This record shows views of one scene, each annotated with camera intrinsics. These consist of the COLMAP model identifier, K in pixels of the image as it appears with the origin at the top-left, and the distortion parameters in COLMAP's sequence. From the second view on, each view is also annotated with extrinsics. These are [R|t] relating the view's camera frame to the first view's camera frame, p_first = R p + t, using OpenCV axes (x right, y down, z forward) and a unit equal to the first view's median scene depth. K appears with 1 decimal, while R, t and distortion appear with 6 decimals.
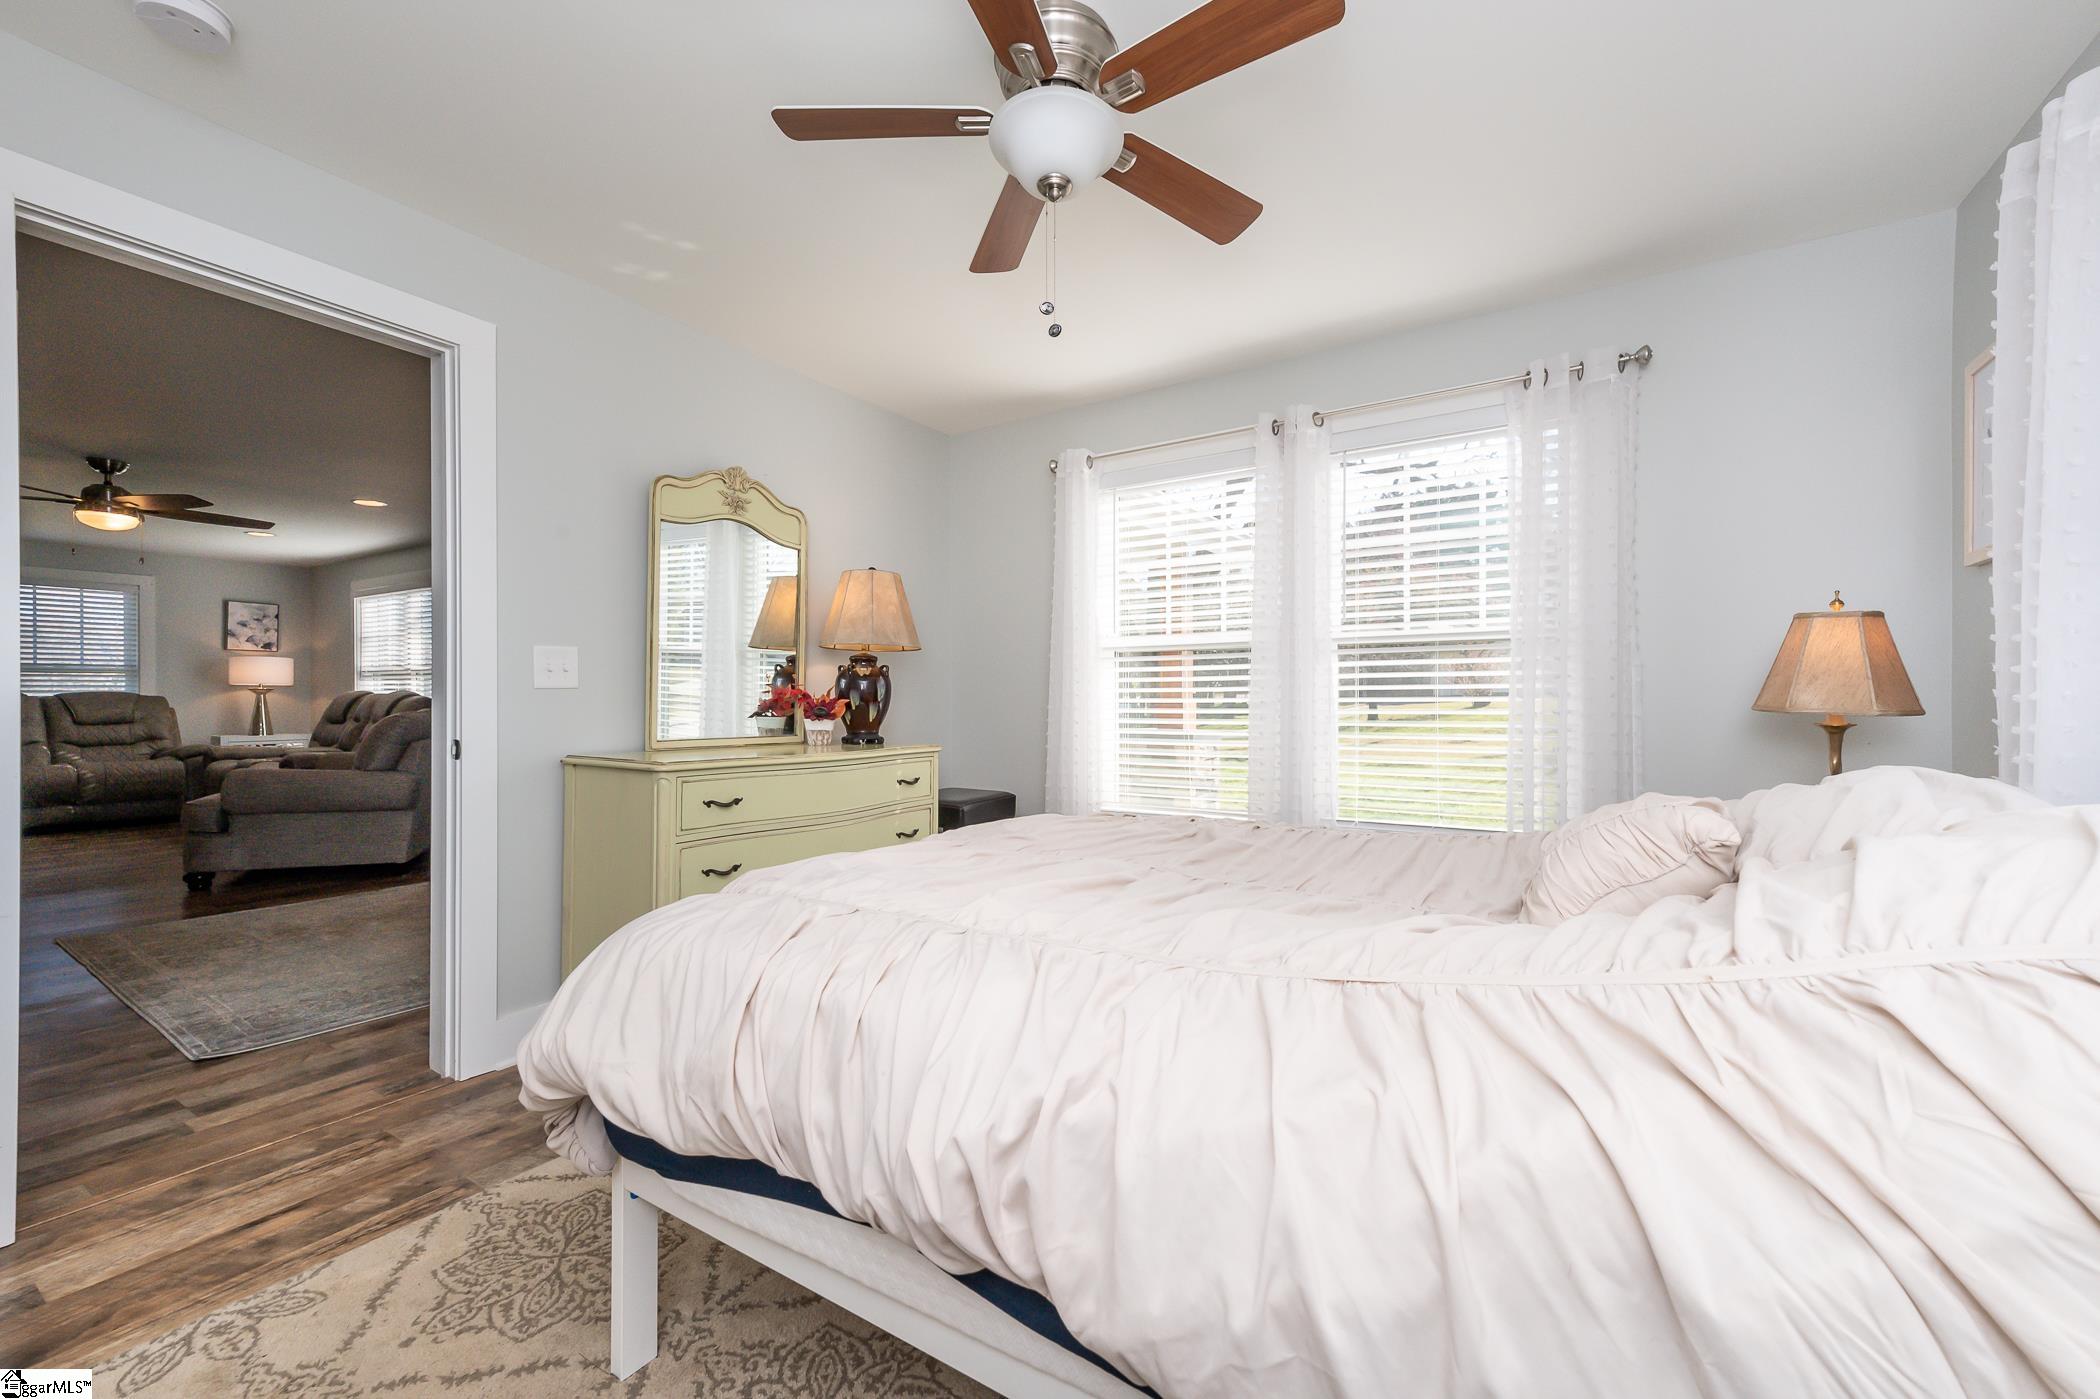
lens RADIAL K [[820.4, 0, 1064.5], [0, 820.4, 706.4], [0, 0, 1]] dist [0.003515, 0.000280]
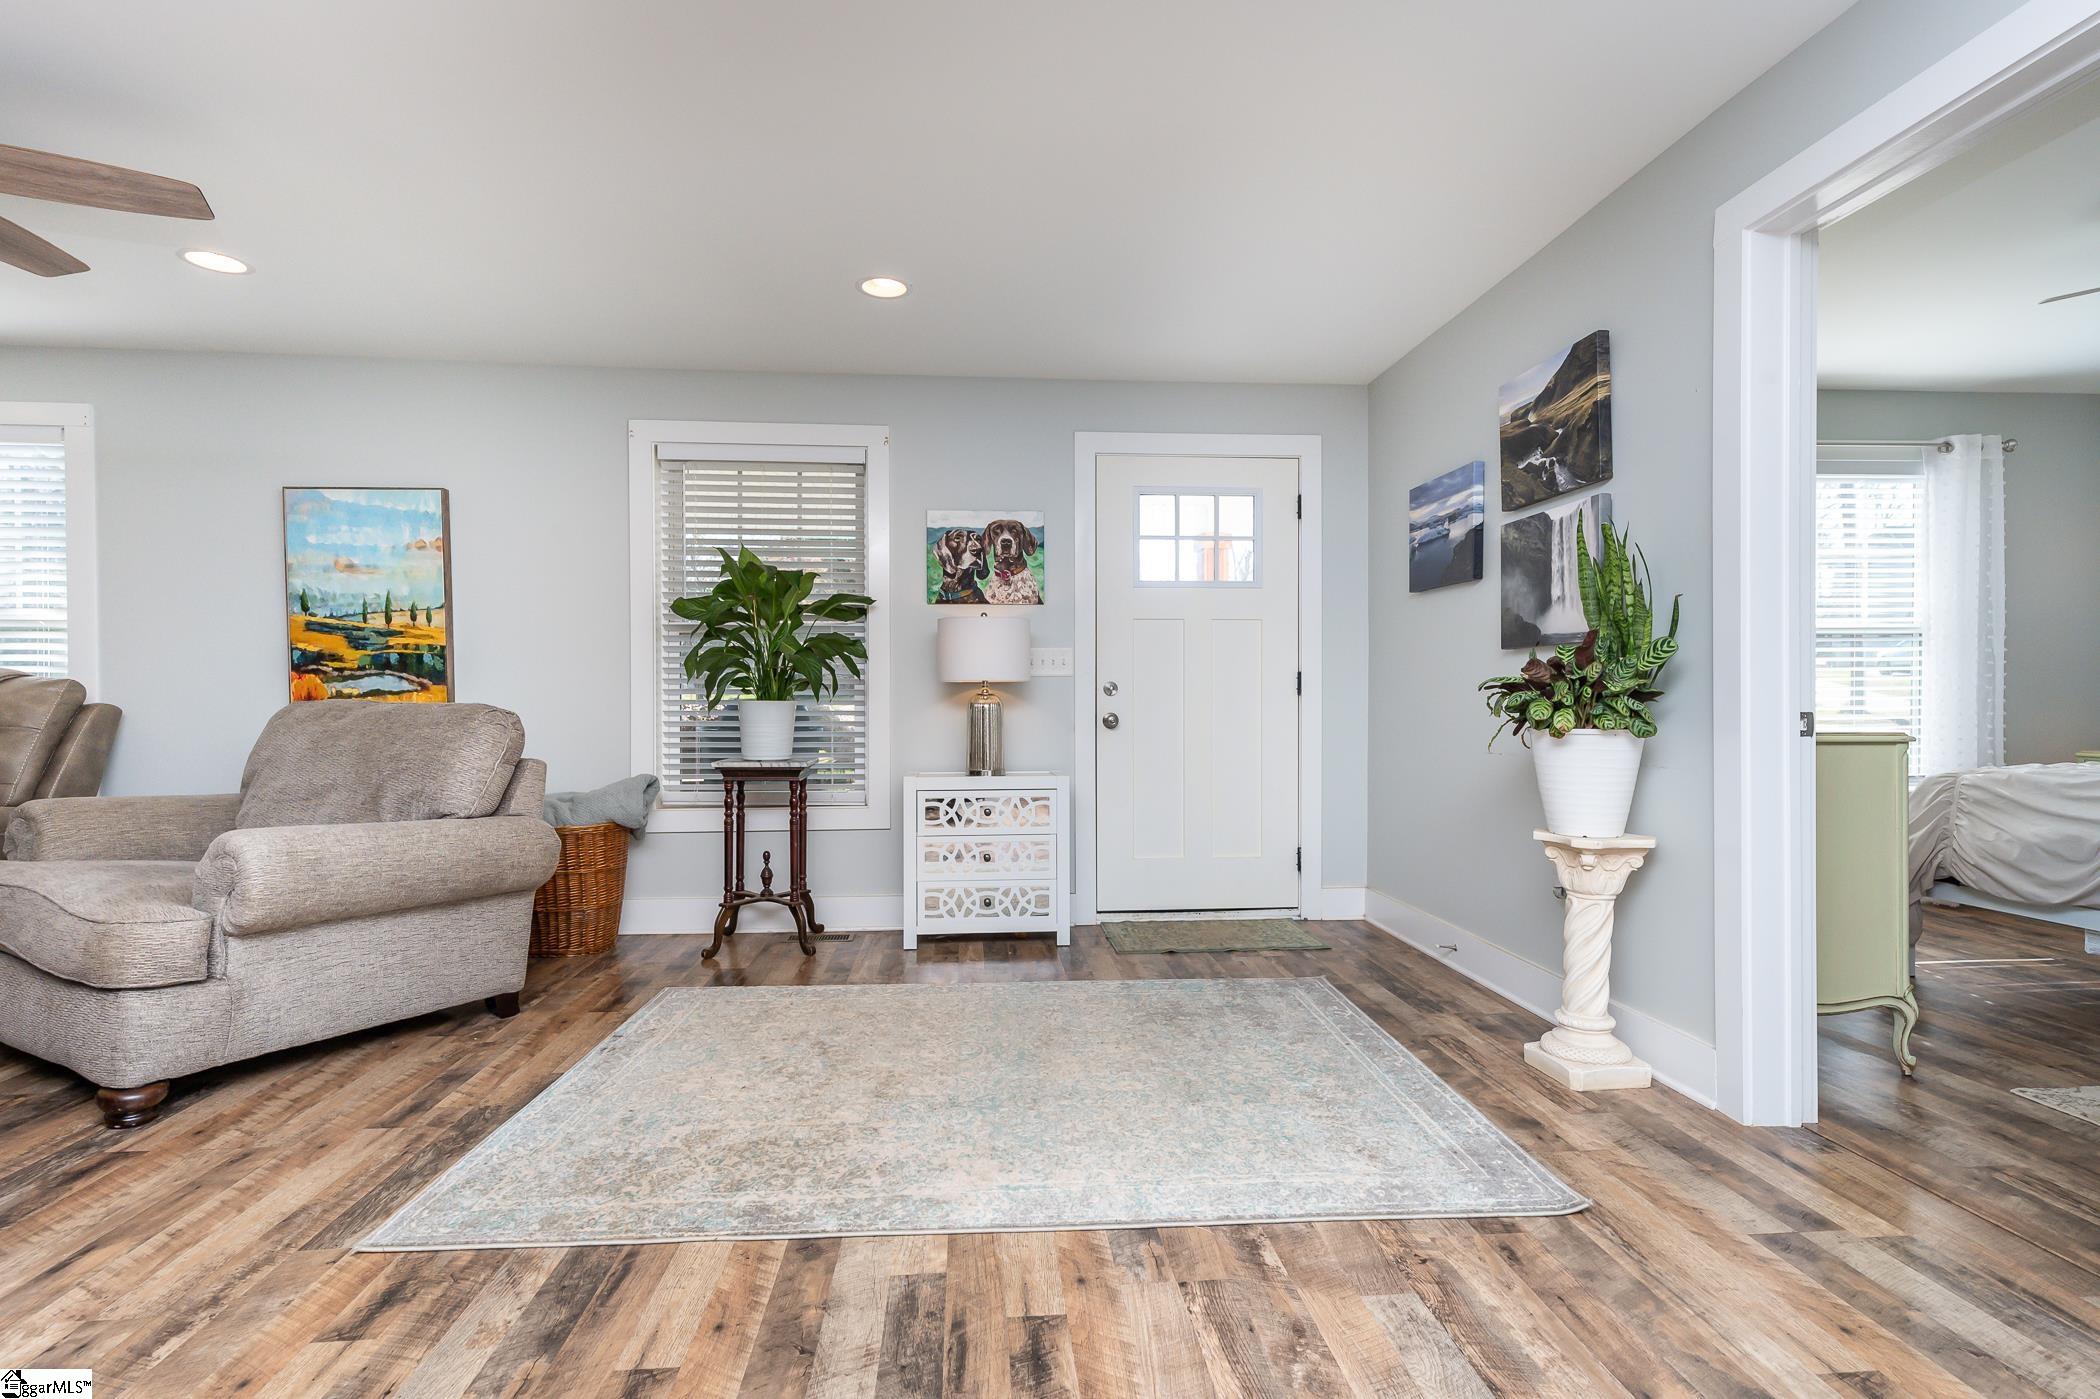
lens RADIAL K [[982.4, 0, 1039.9], [0, 982.4, 702.8], [0, 0, 1]] dist [0.003993, 0.000473]
pose [[0.812381, -0.008206, 0.583069, -0.605671], [0.010512, 0.999945, -0.000574, 0.007920], [-0.583032, 0.006596, 0.812422, 0.200401]]
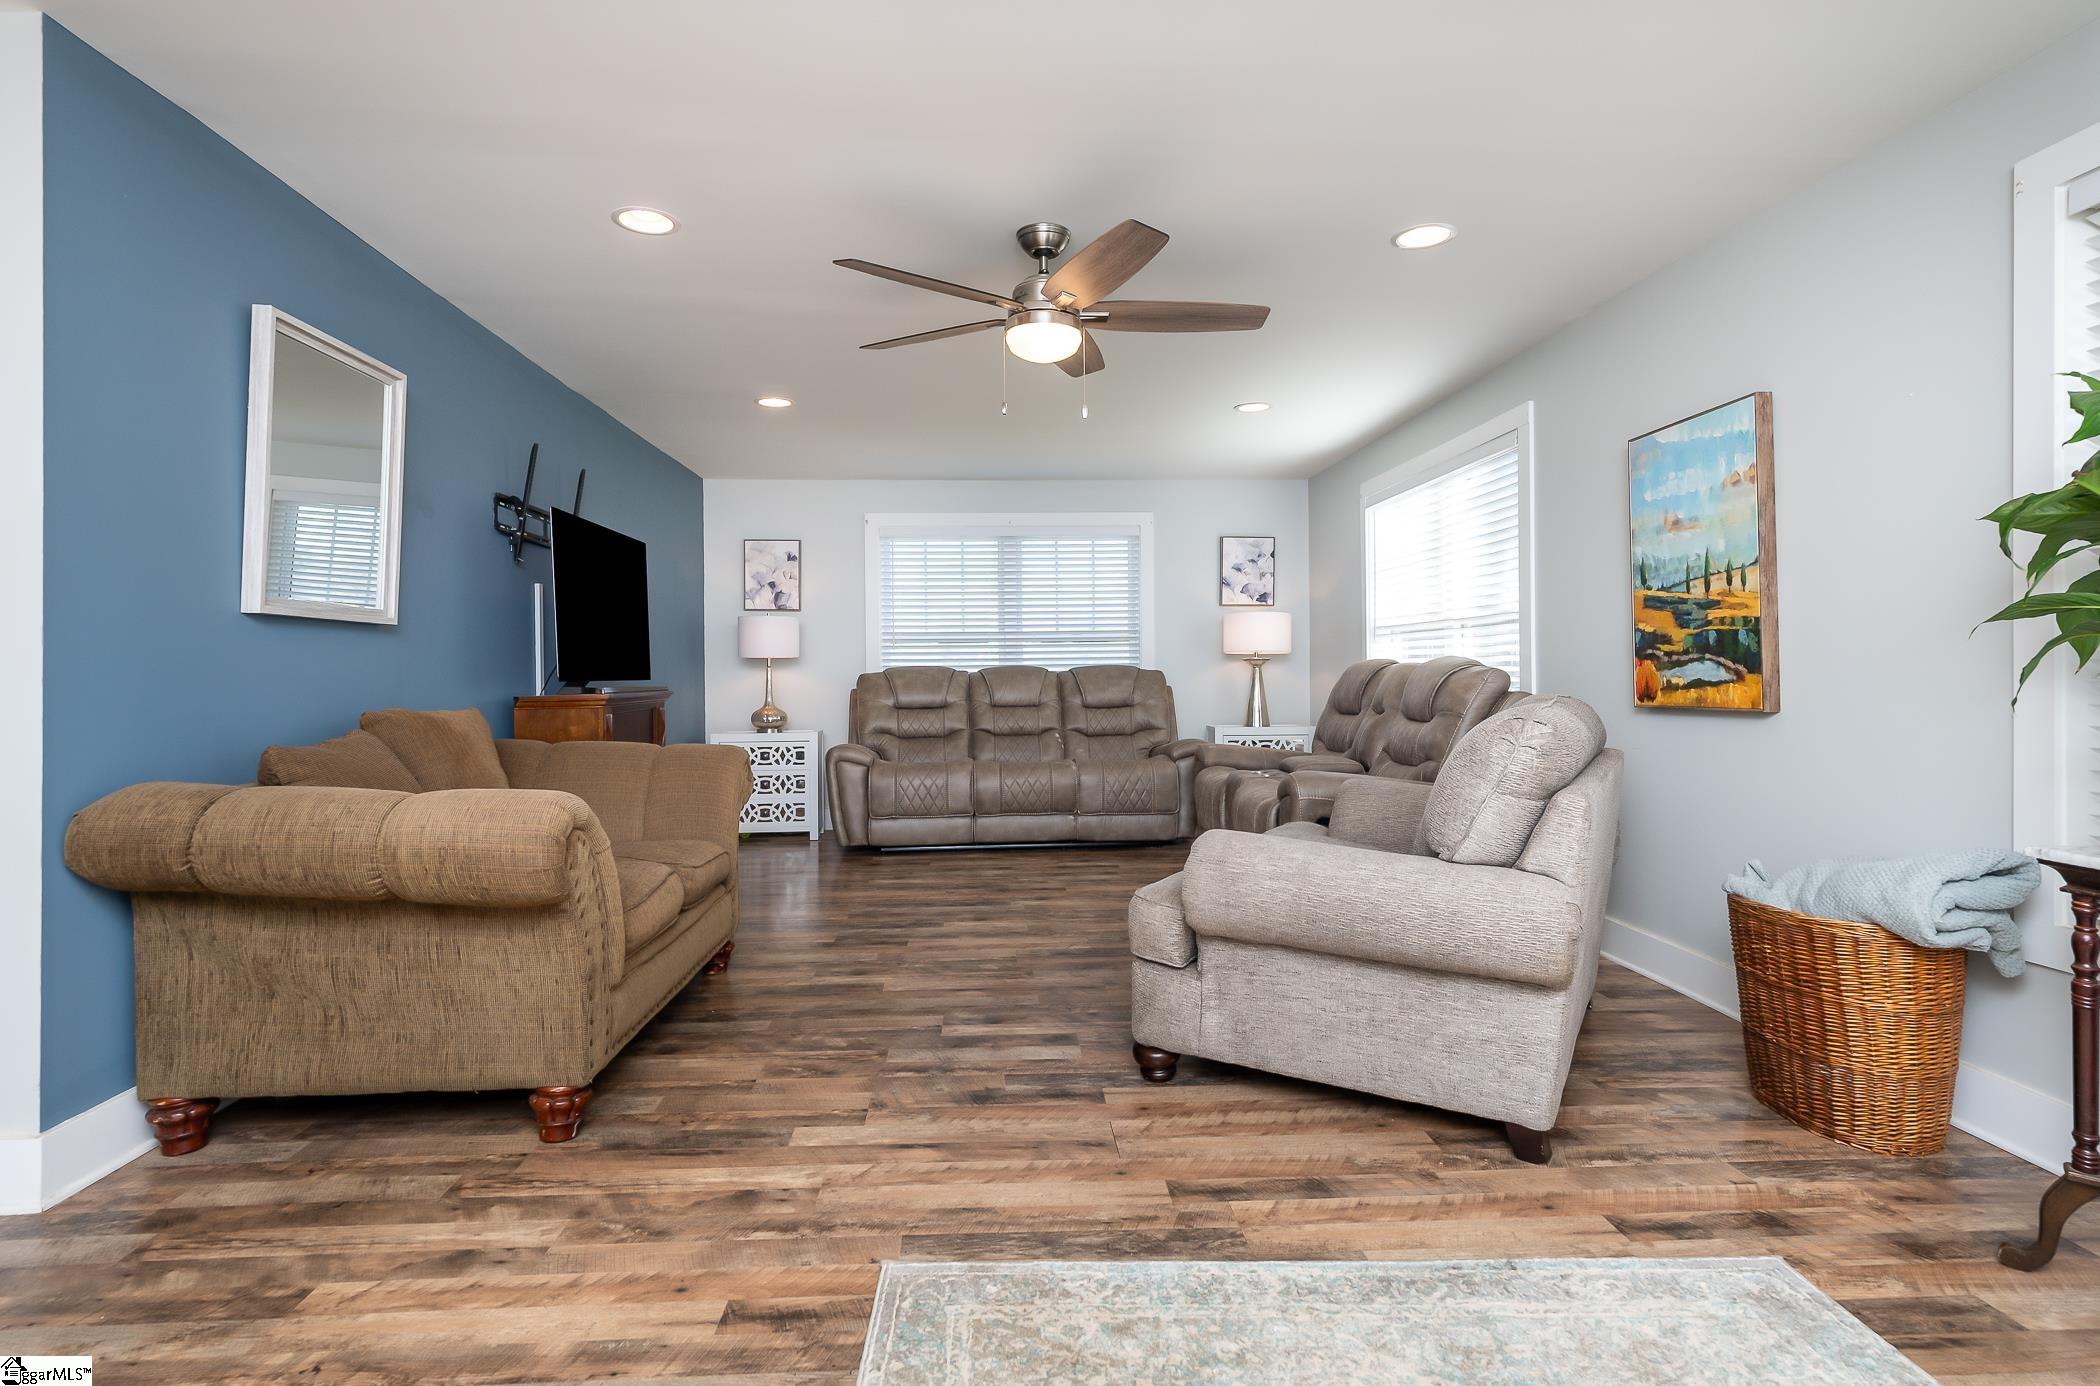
lens RADIAL K [[1066.6, 0, 1049.4], [0, 1066.6, 674.9], [0, 0, 1]] dist [0.017492, -0.000122]
pose [[0.566509, -0.006445, -0.824030, -0.363209], [0.001266, 0.999975, -0.006950, -0.002794], [0.824055, 0.002894, 0.566503, 0.377289]]
